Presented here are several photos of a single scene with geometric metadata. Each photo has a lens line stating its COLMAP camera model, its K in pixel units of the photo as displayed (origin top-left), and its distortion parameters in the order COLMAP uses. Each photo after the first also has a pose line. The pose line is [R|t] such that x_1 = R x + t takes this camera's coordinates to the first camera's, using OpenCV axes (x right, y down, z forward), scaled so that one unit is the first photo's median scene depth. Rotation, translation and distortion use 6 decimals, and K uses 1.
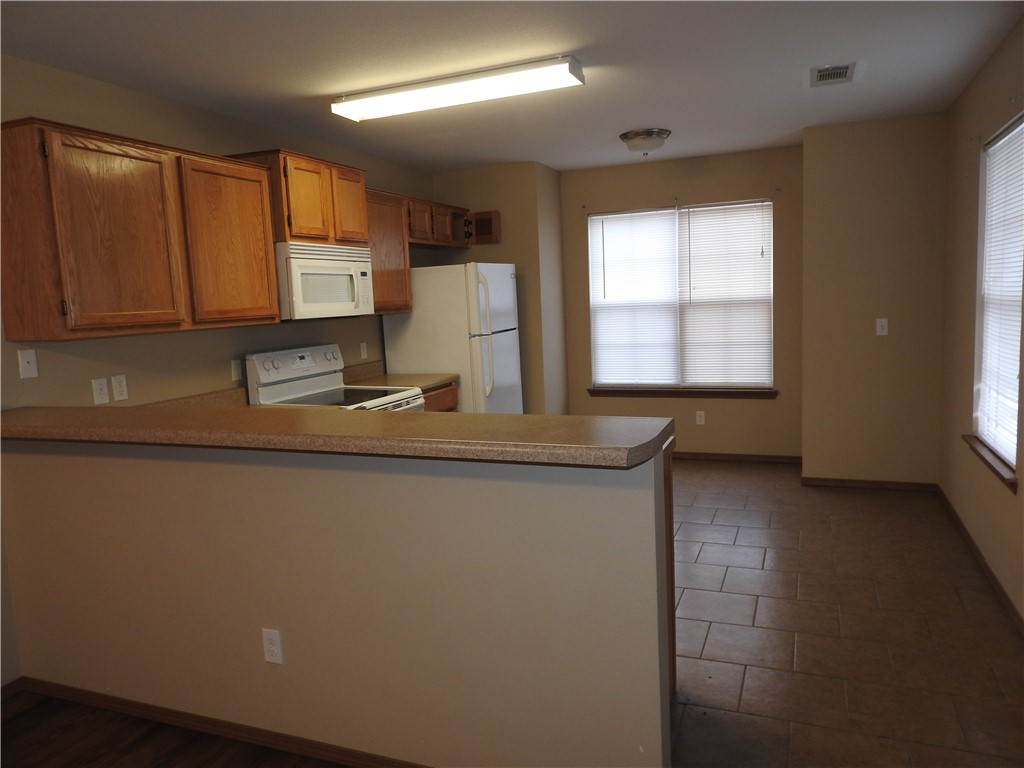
lens RADIAL K [[728.5, 0, 512.0], [0, 728.5, 384.0], [0, 0, 1]] dist [0.010276, 0.000355]
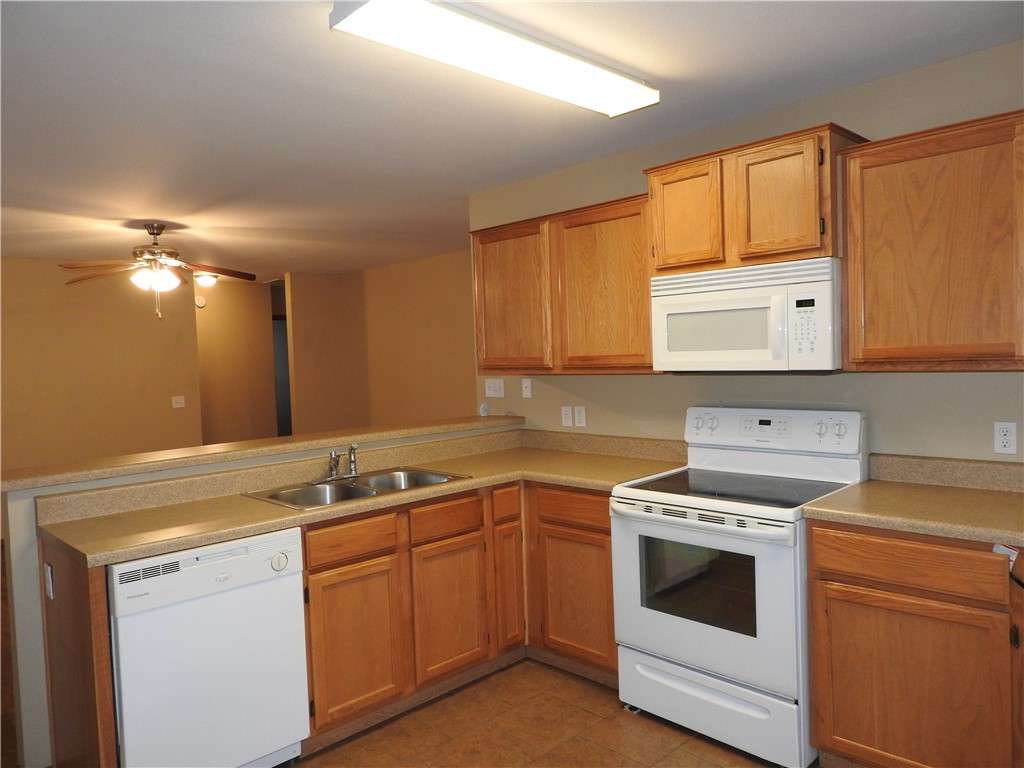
lens RADIAL K [[728.5, 0, 512.0], [0, 728.5, 384.0], [0, 0, 1]] dist [0.010276, 0.000355]
pose [[-0.394933, 0.099214, -0.913337, 0.497457], [-0.056822, 0.989610, 0.132070, -0.165599], [0.916951, 0.104056, -0.385192, 1.117762]]
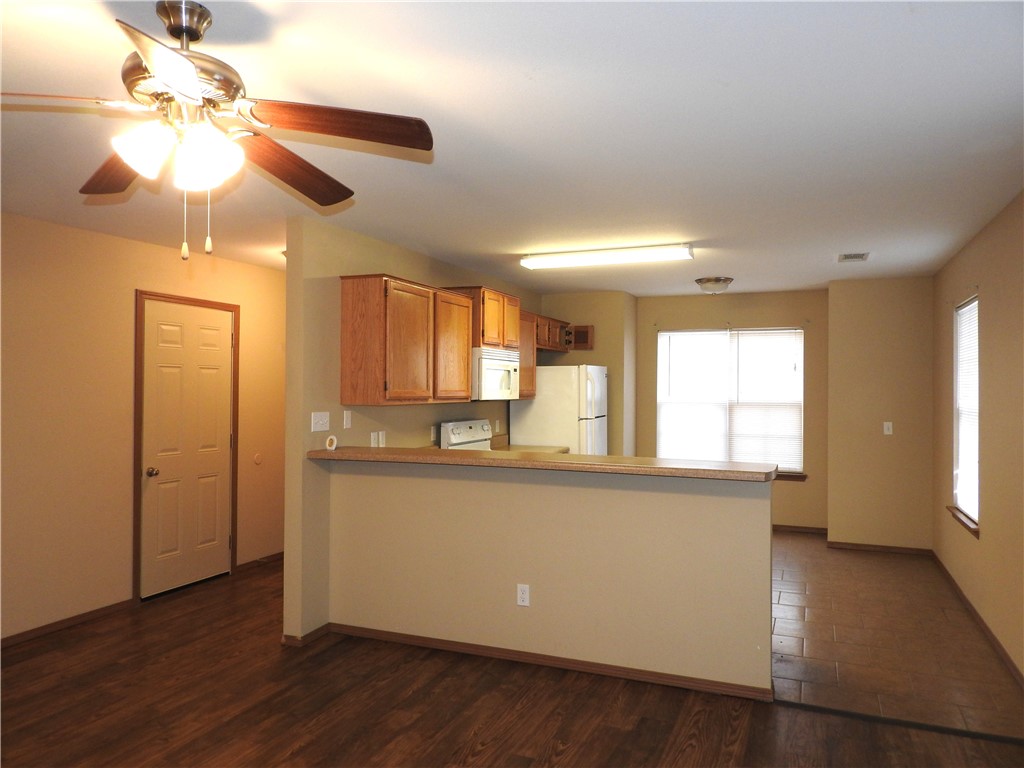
lens RADIAL K [[728.5, 0, 512.0], [0, 728.5, 384.0], [0, 0, 1]] dist [0.010276, 0.000355]
pose [[0.998632, 0.051800, -0.007118, -0.217855], [-0.052283, 0.990910, -0.123947, 0.053389], [0.000633, 0.124150, 0.992263, -0.418527]]
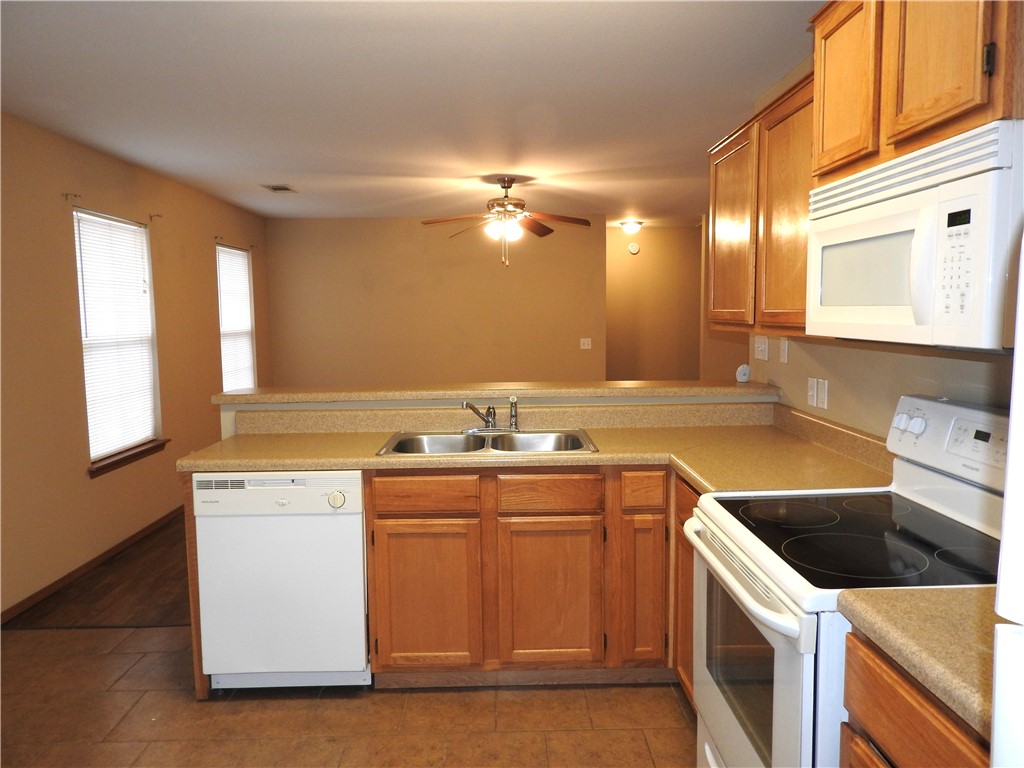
lens RADIAL K [[728.5, 0, 512.0], [0, 728.5, 384.0], [0, 0, 1]] dist [0.010276, 0.000355]
pose [[-0.916102, 0.096291, -0.389212, 0.114761], [0.006758, 0.974304, 0.225138, -0.168753], [0.400889, 0.203619, -0.893212, 1.340926]]
